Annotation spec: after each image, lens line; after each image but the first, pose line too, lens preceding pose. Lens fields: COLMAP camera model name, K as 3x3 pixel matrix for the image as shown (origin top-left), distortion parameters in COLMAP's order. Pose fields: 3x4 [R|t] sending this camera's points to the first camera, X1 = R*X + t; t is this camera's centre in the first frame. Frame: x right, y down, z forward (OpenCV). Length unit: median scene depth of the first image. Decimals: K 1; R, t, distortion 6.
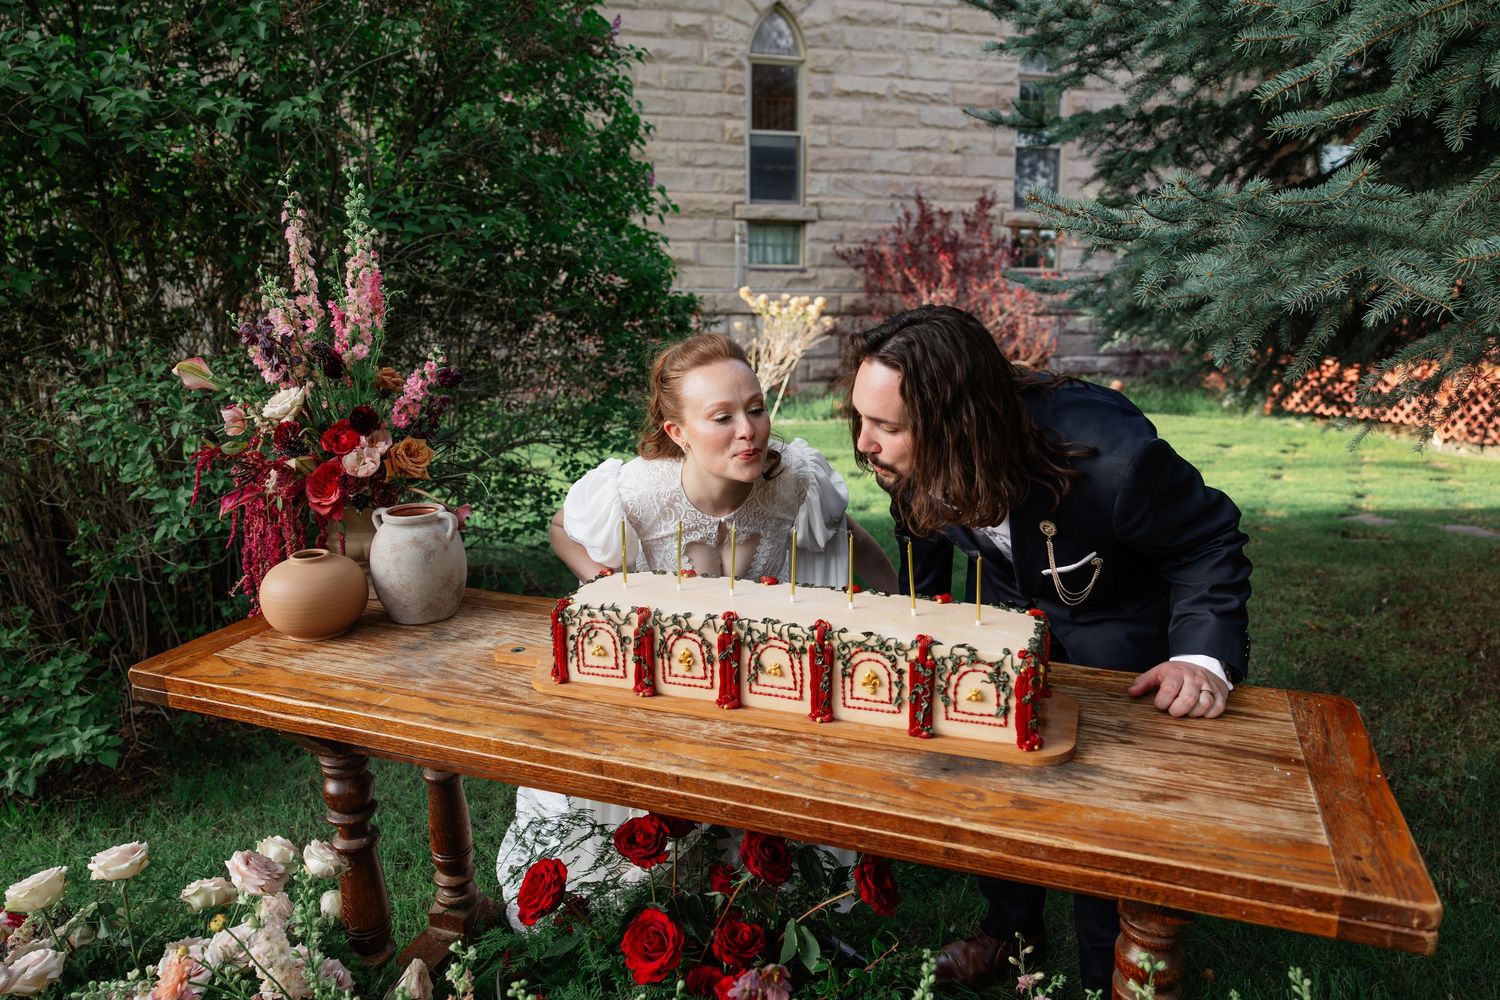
lens RADIAL K [[1060.8, 0, 726.0], [0, 1060.8, 513.4], [0, 0, 1]] dist [0.011377, -0.013998]
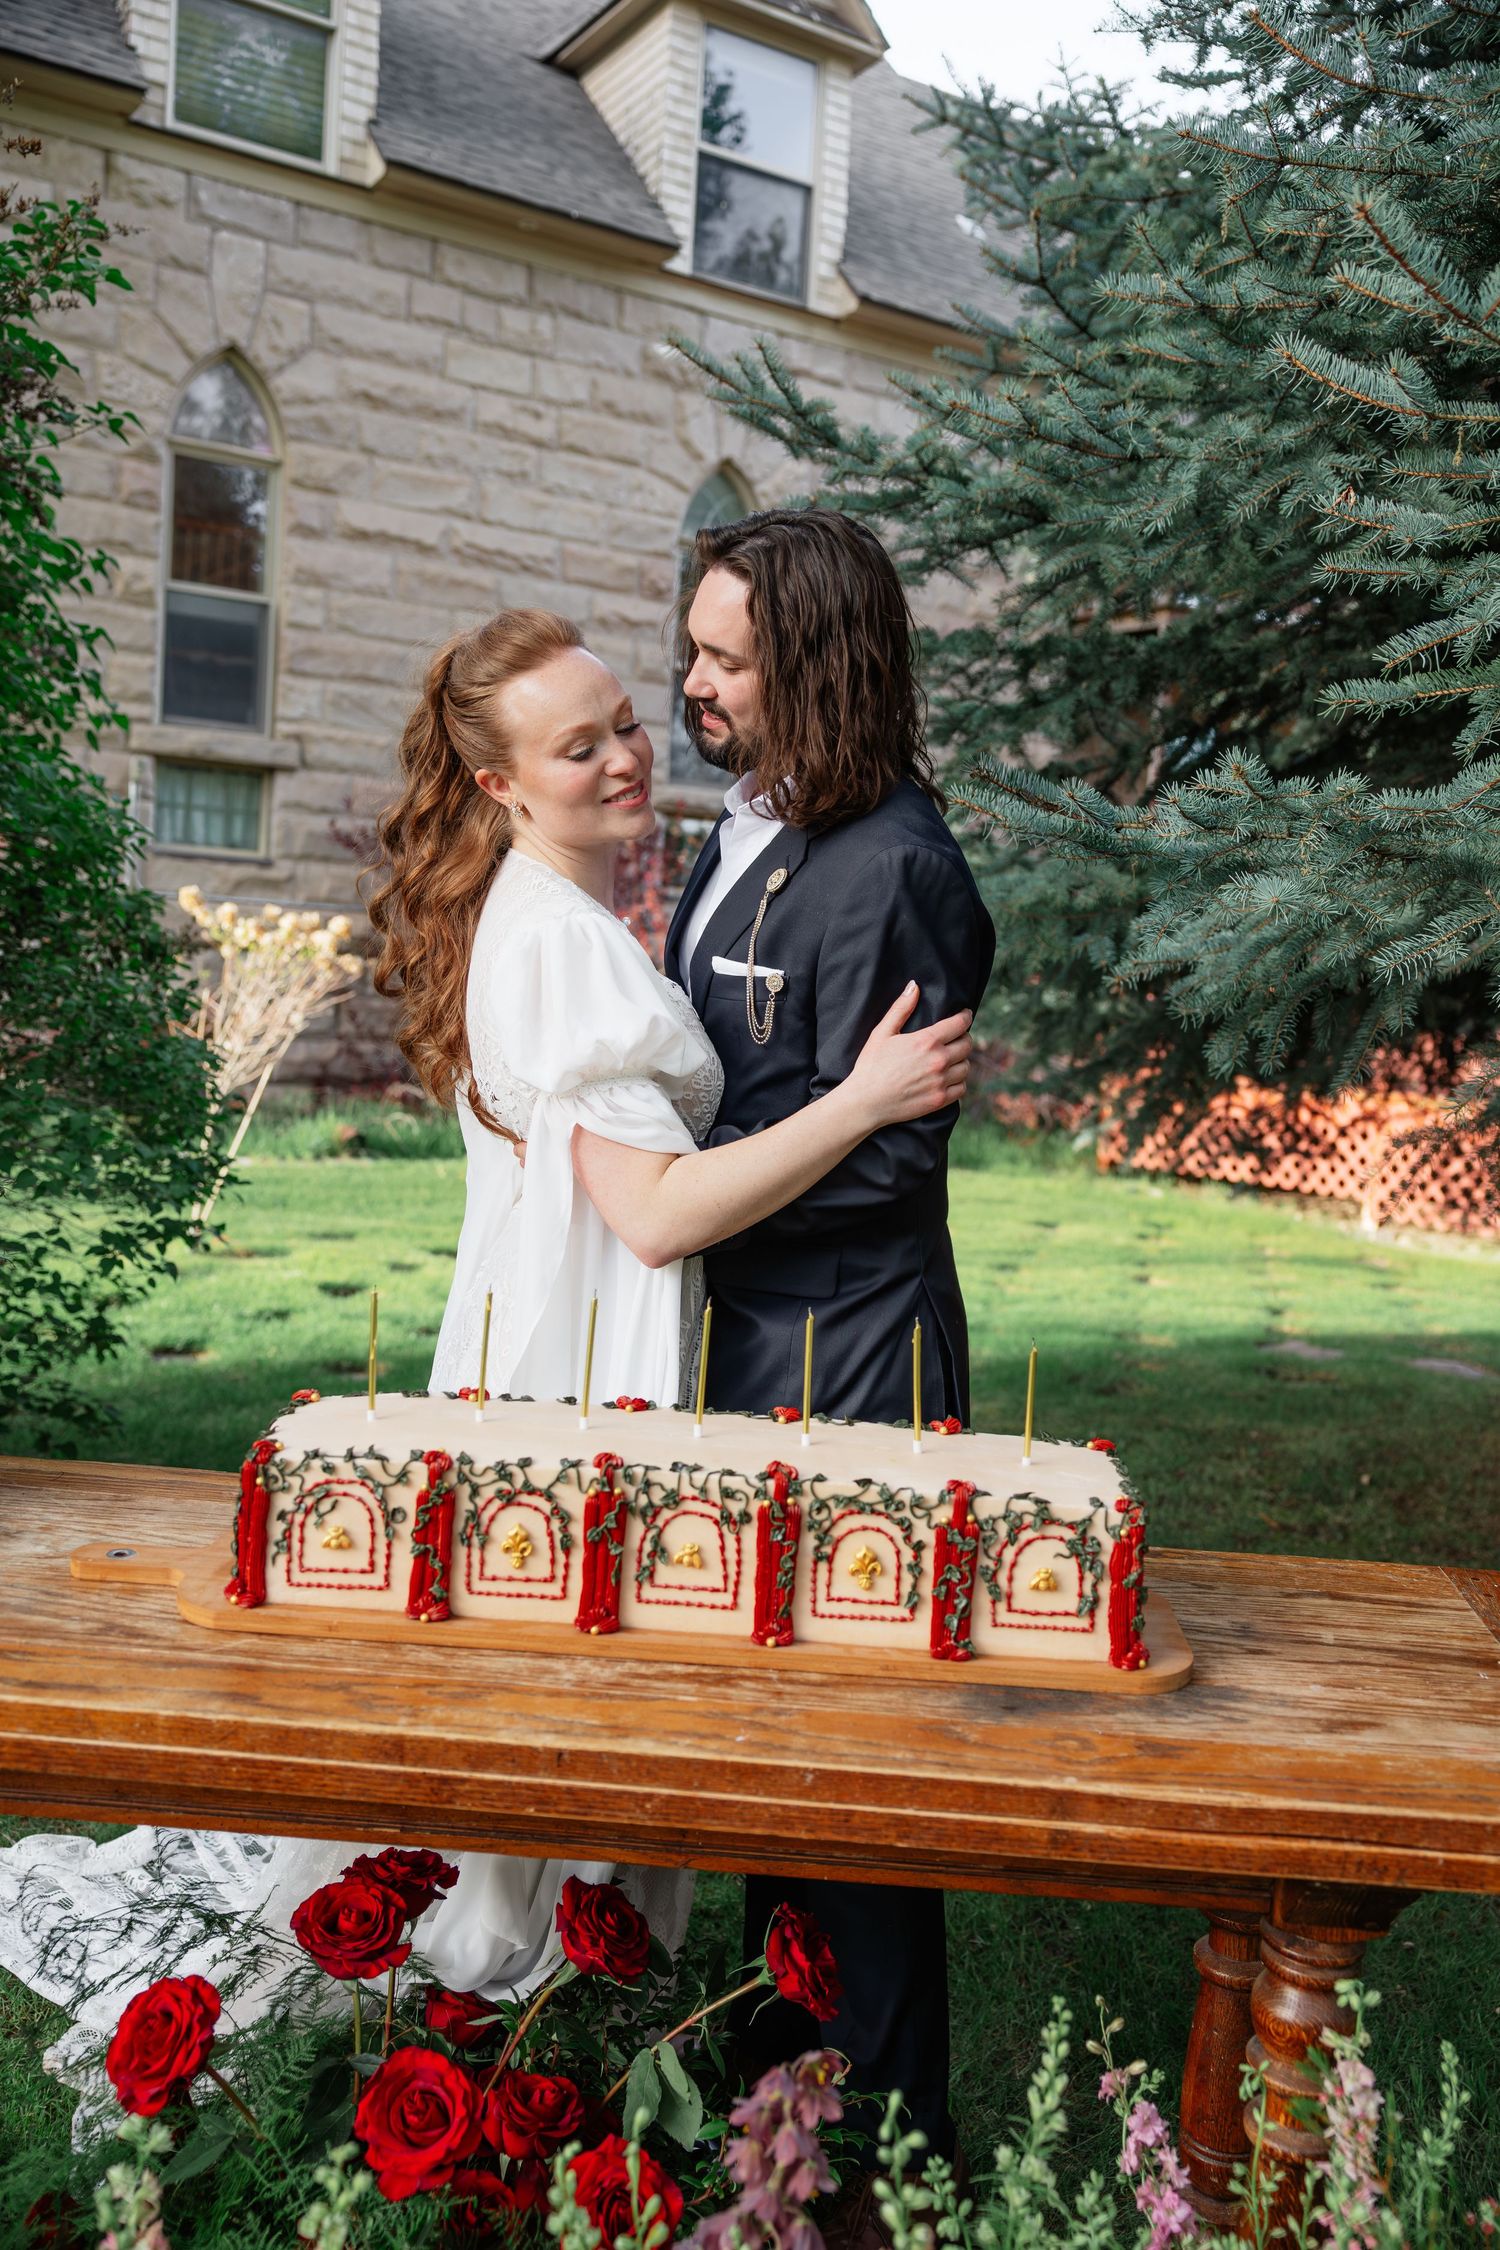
lens RADIAL K [[2136.8, 0, 763.2], [0, 2136.8, 1121.8], [0, 0, 1]] dist [0.008269, 0.000000]
pose [[0.943215, 0.033916, 0.330447, -0.270932], [0.003268, 0.993779, -0.111324, 0.041950], [-0.332167, 0.106083, 0.937236, -0.081438]]
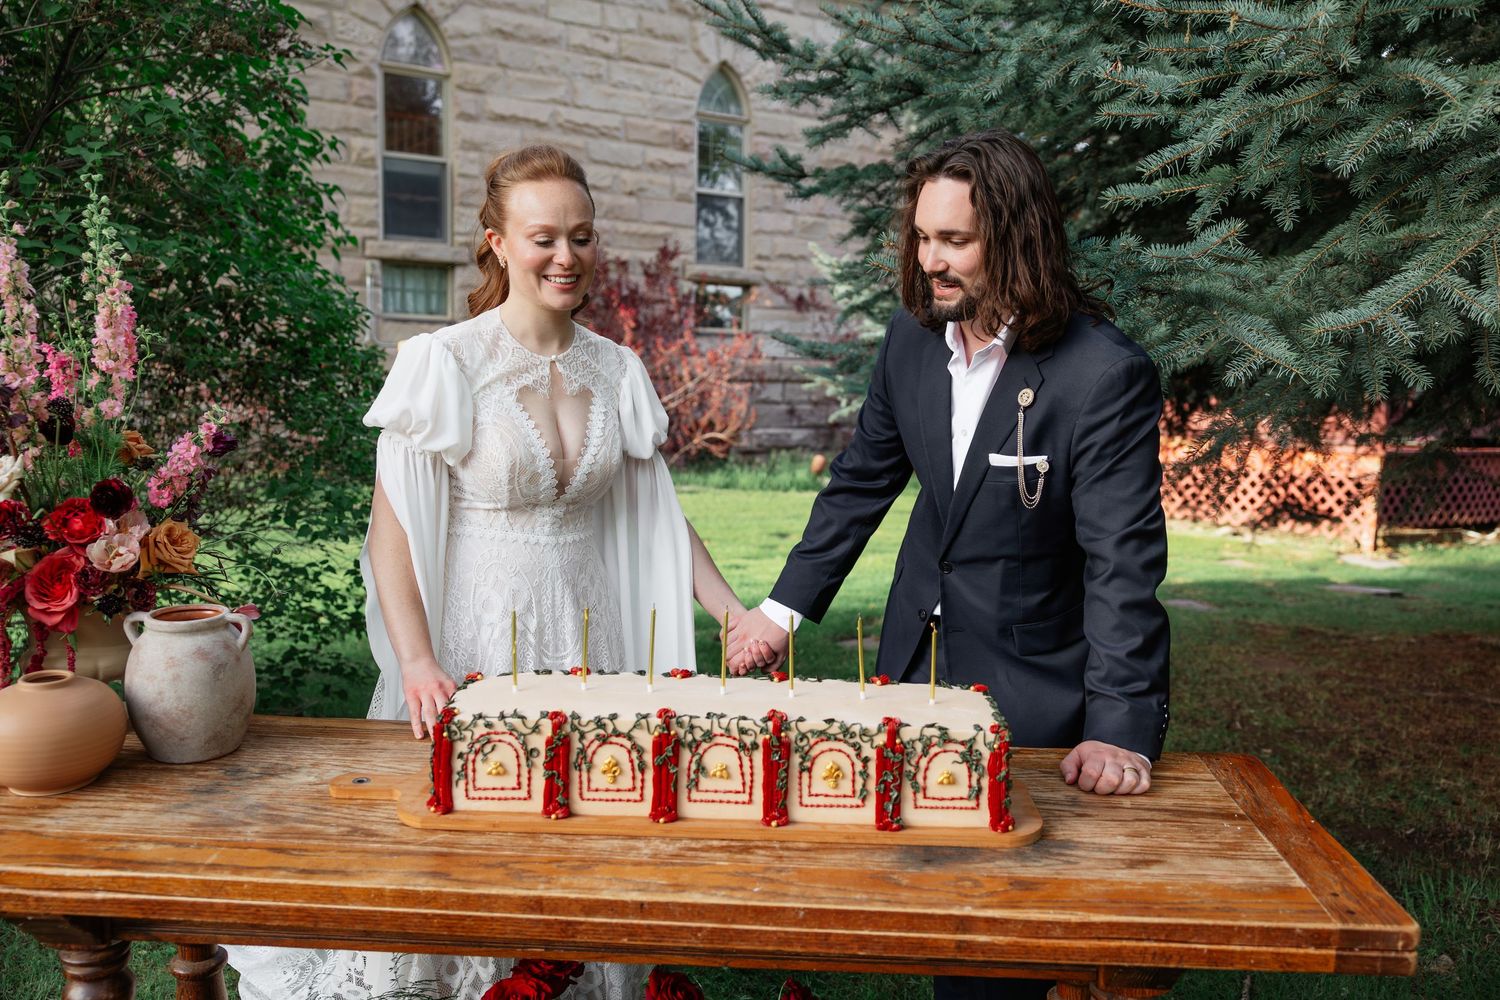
lens RADIAL K [[1295.8, 0, 759.9], [0, 1295.8, 509.8], [0, 0, 1]] dist [-0.010519, 0.009724]
pose [[0.944746, -0.015438, 0.327438, -0.246639], [0.043009, 0.996093, -0.077130, 0.014897], [-0.324968, 0.086951, 0.941719, -0.032413]]
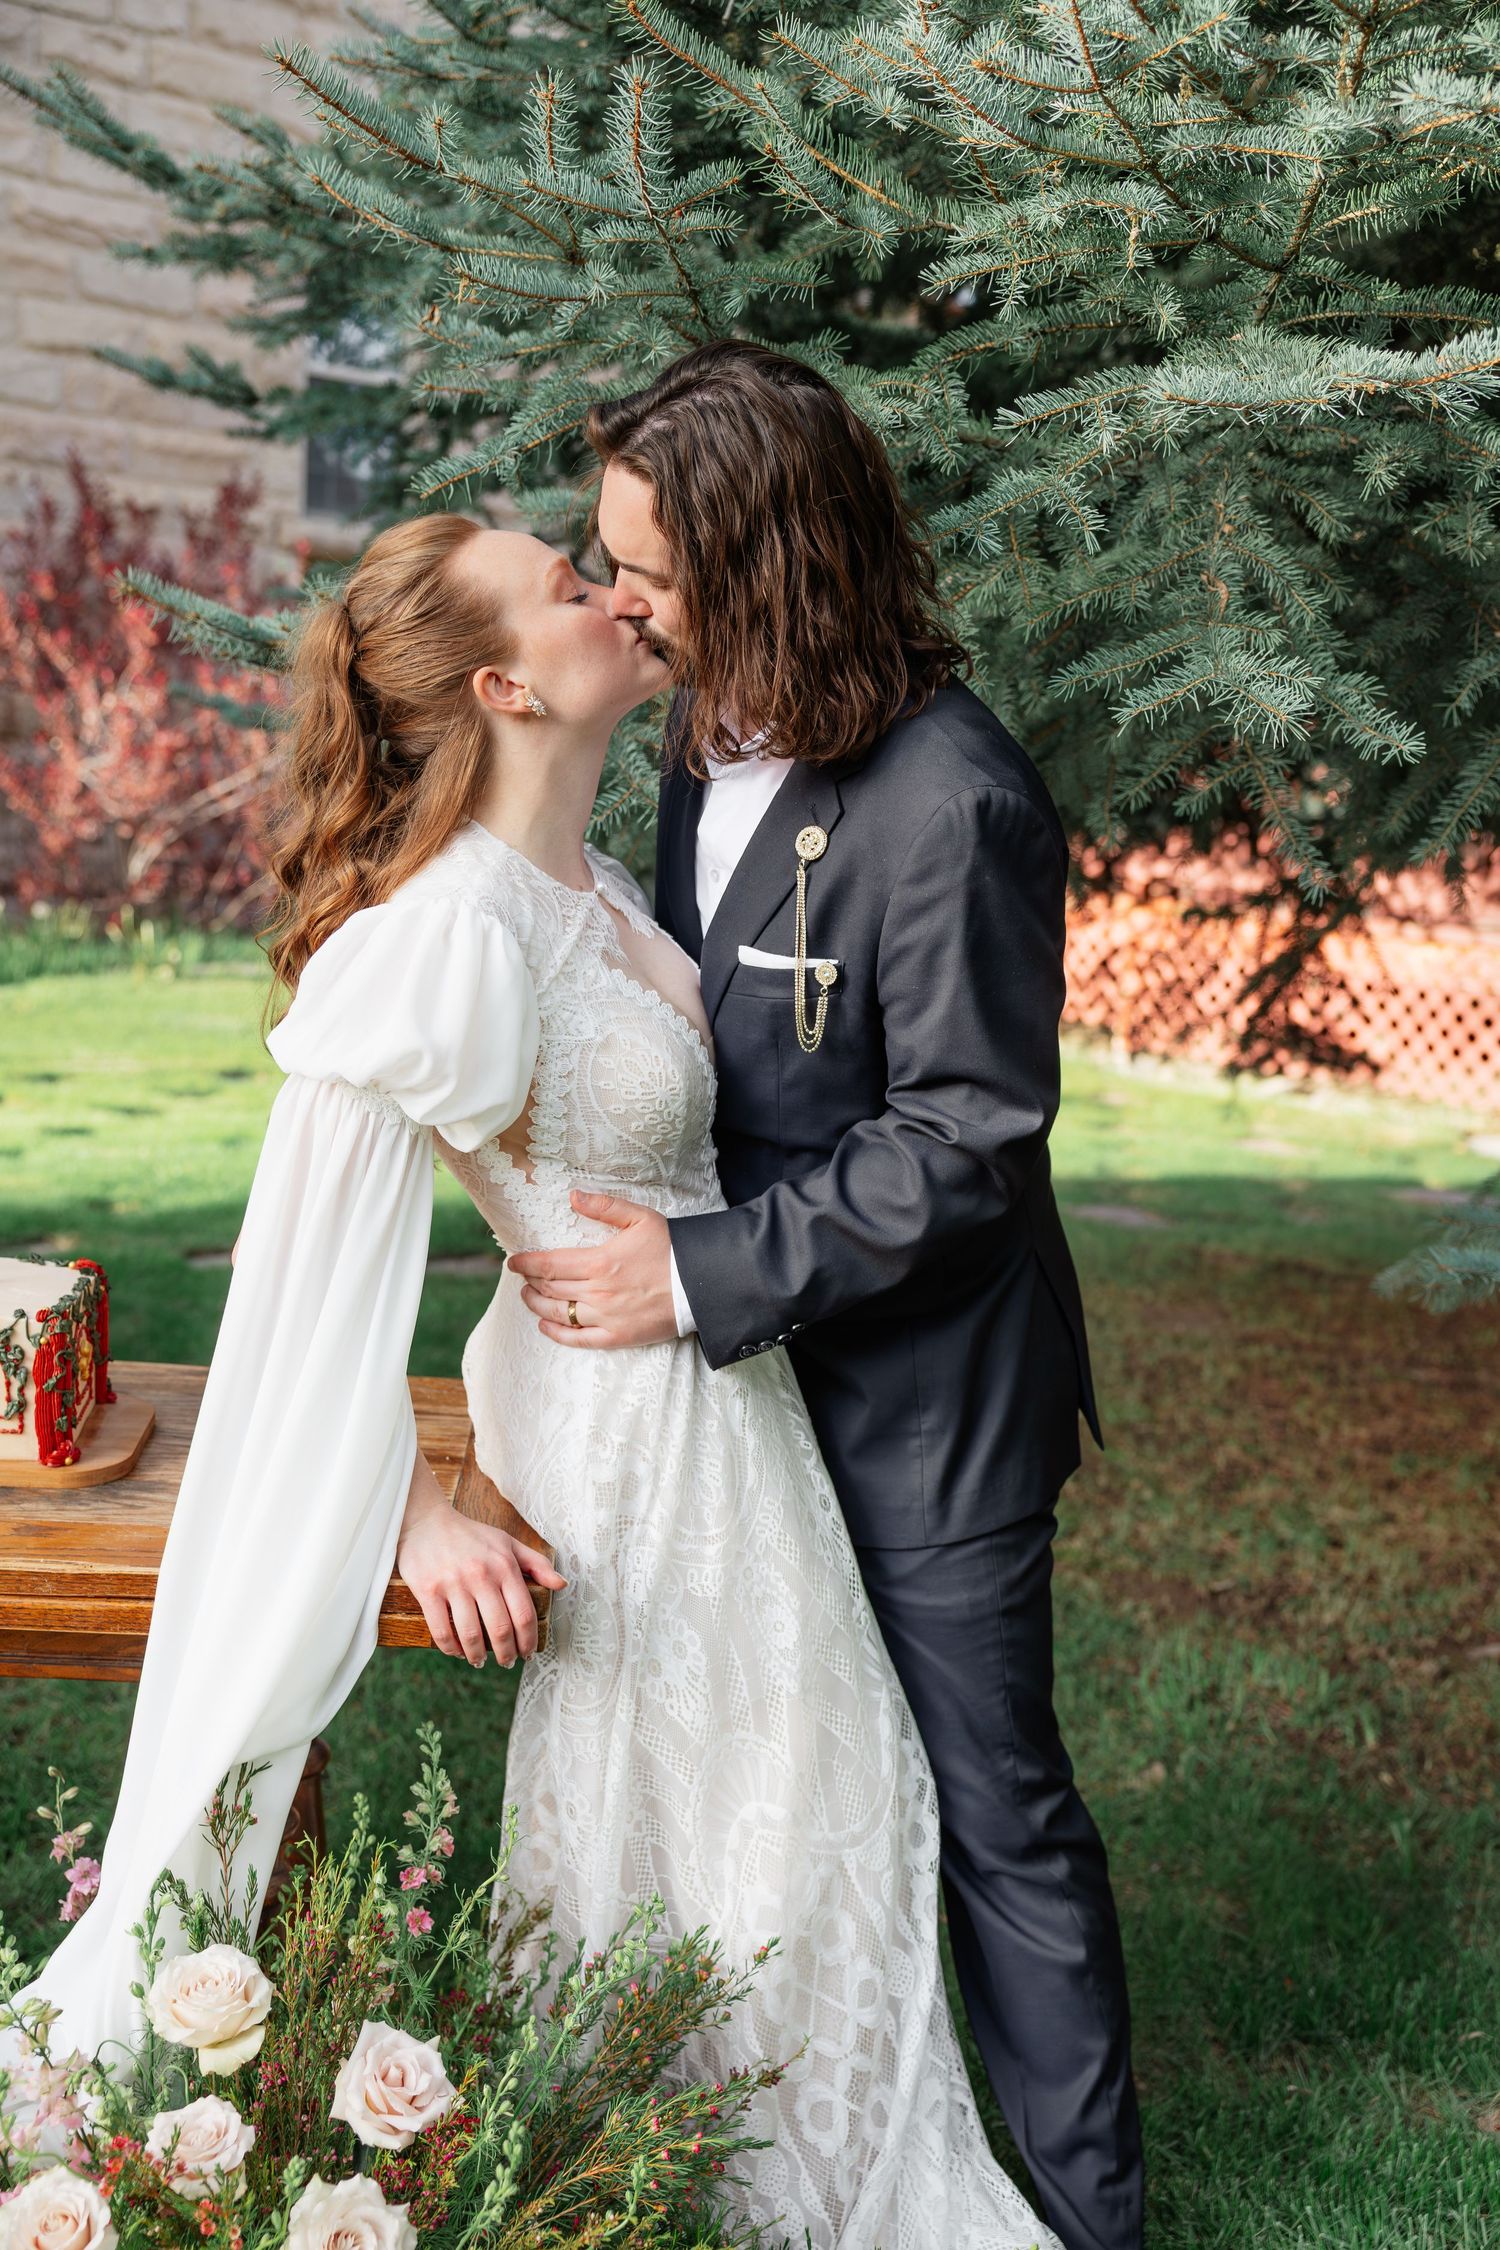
lens RADIAL K [[2697.0, 0, 804.0], [0, 2697.0, 1137.5], [0, 0, 1]] dist [0.010295, 0.000000]
pose [[0.911208, -0.003043, 0.411934, 0.019279], [0.018958, 0.999223, -0.034555, 0.074833], [-0.411509, 0.039296, 0.910558, -0.586883]]
